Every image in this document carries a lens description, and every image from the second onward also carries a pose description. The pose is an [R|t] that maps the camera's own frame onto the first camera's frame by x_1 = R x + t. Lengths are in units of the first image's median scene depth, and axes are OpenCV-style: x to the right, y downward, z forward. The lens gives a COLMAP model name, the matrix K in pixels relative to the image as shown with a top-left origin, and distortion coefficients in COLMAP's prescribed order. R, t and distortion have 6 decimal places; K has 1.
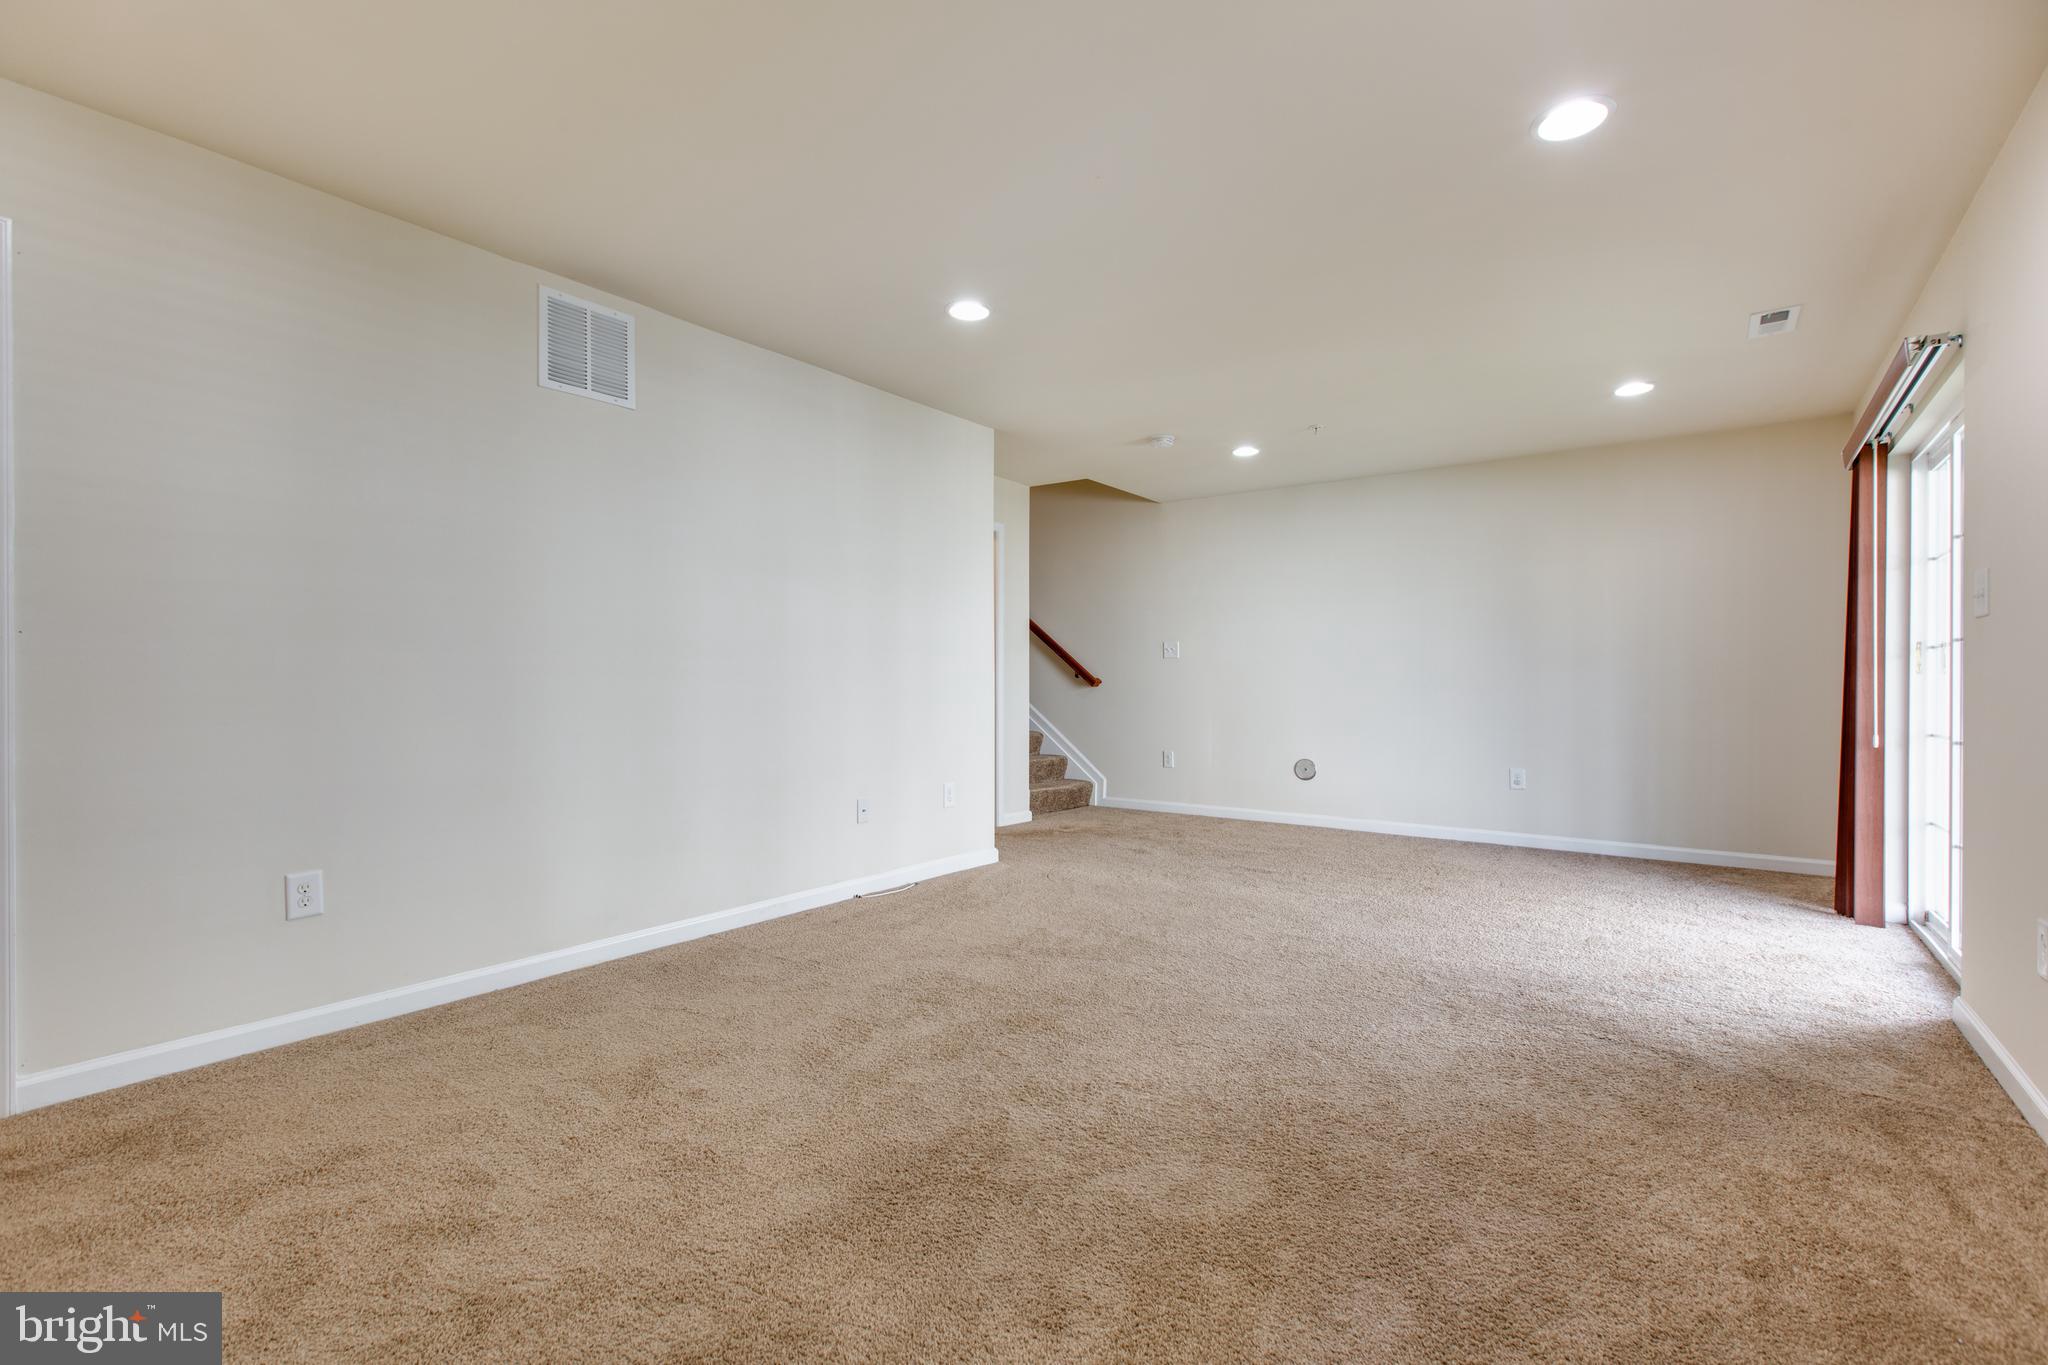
lens RADIAL K [[912.0, 0, 1016.4], [0, 912.0, 687.2], [0, 0, 1]] dist [0.003552, -0.001023]
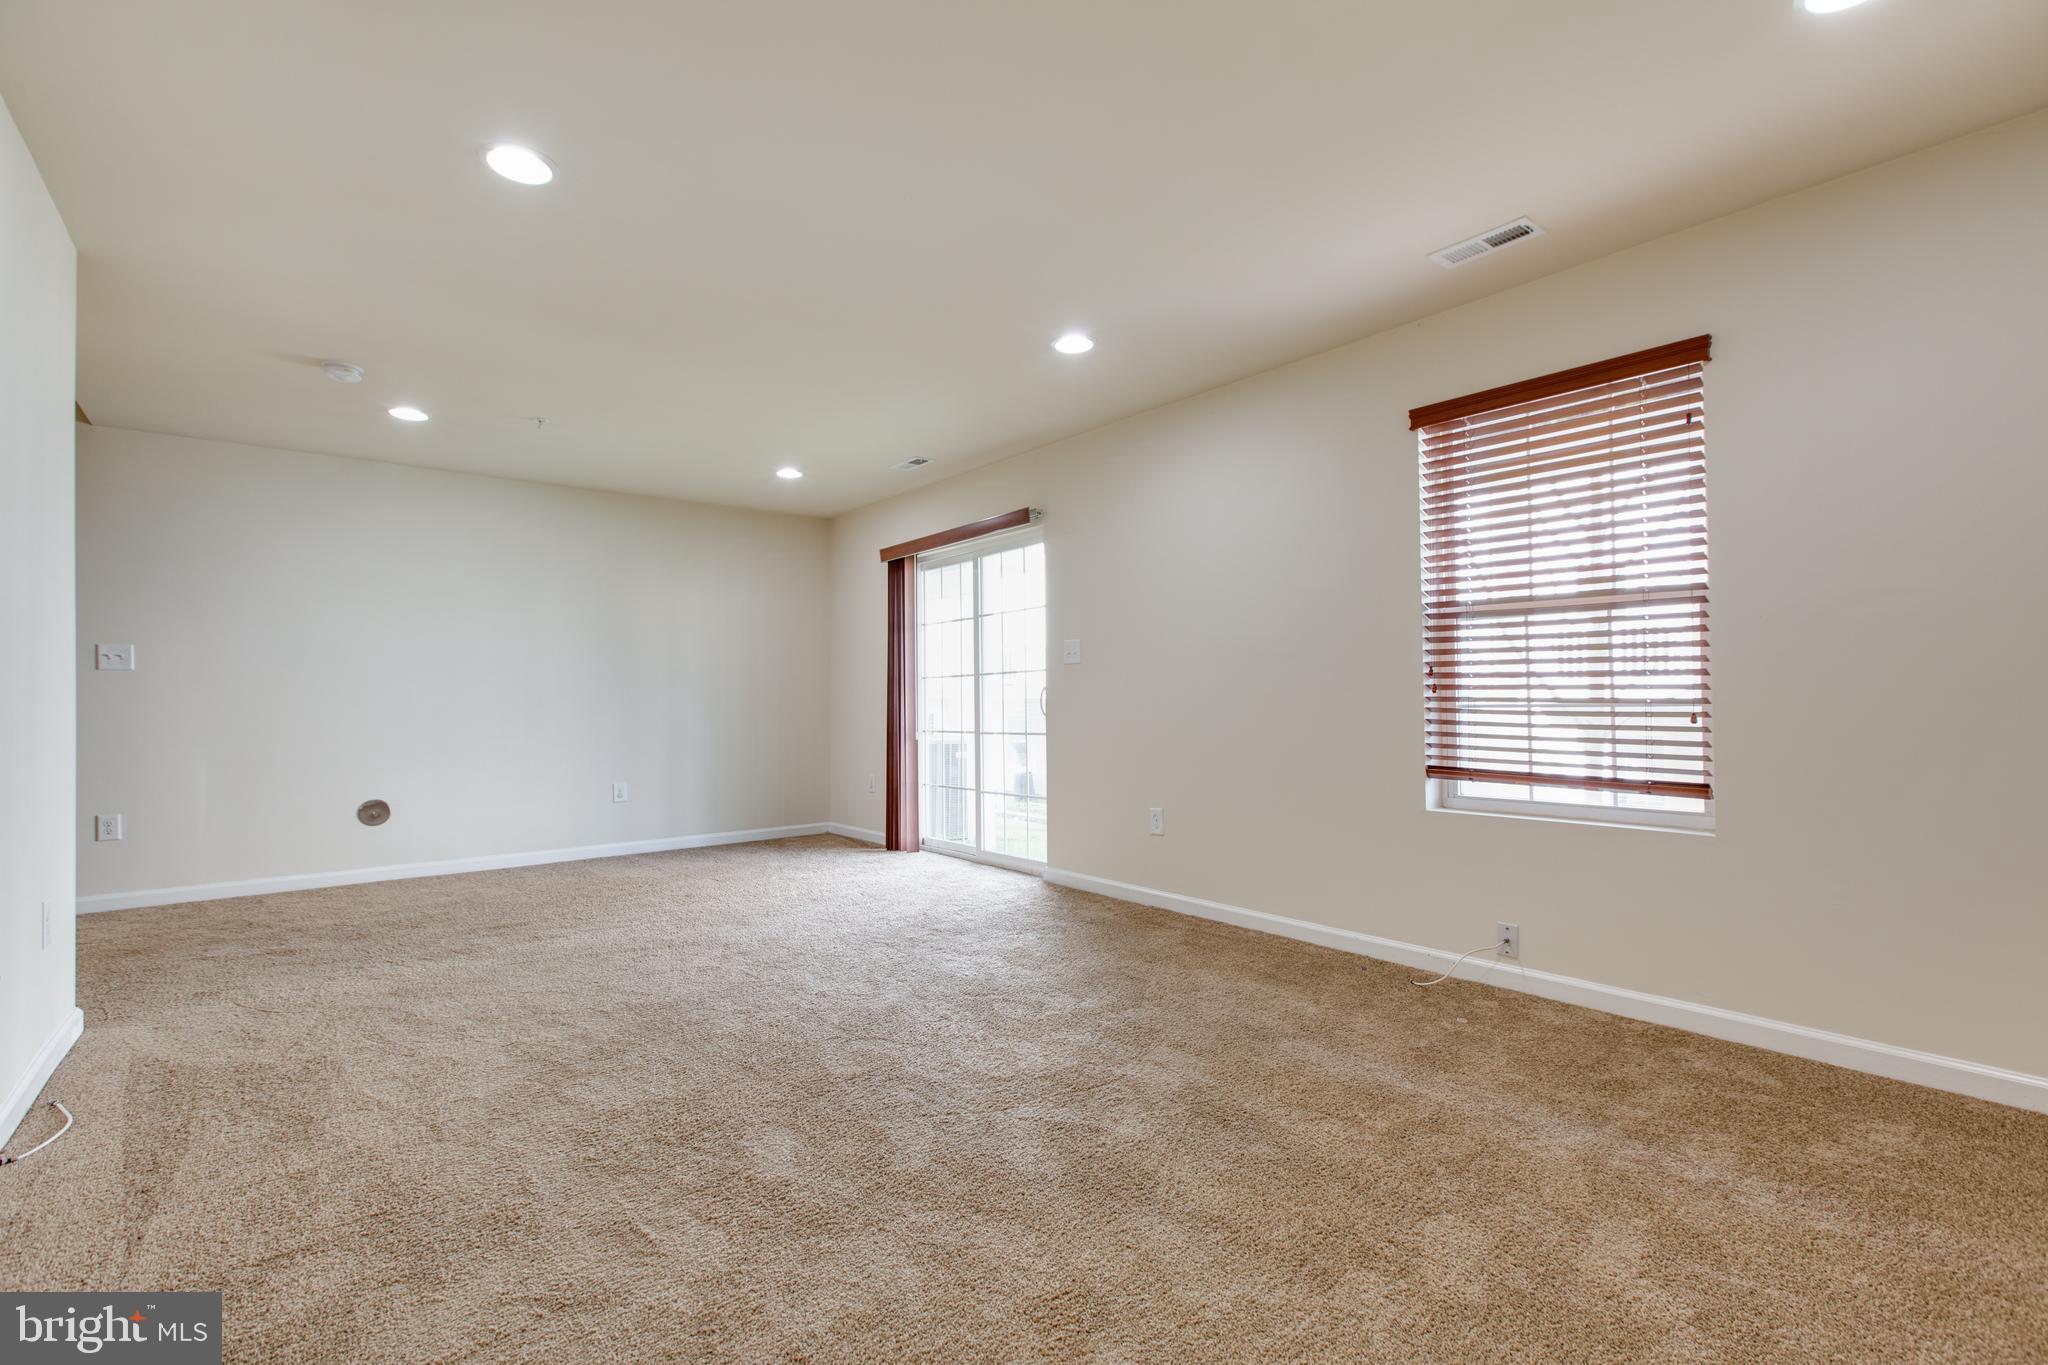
lens RADIAL K [[912.0, 0, 1028.6], [0, 912.0, 681.3], [0, 0, 1]] dist [0.003552, -0.001023]
pose [[0.249029, 0.015673, 0.968369, -0.629288], [0.014916, 0.999688, -0.020016, -0.001158], [-0.968381, 0.019428, 0.248718, 0.460799]]
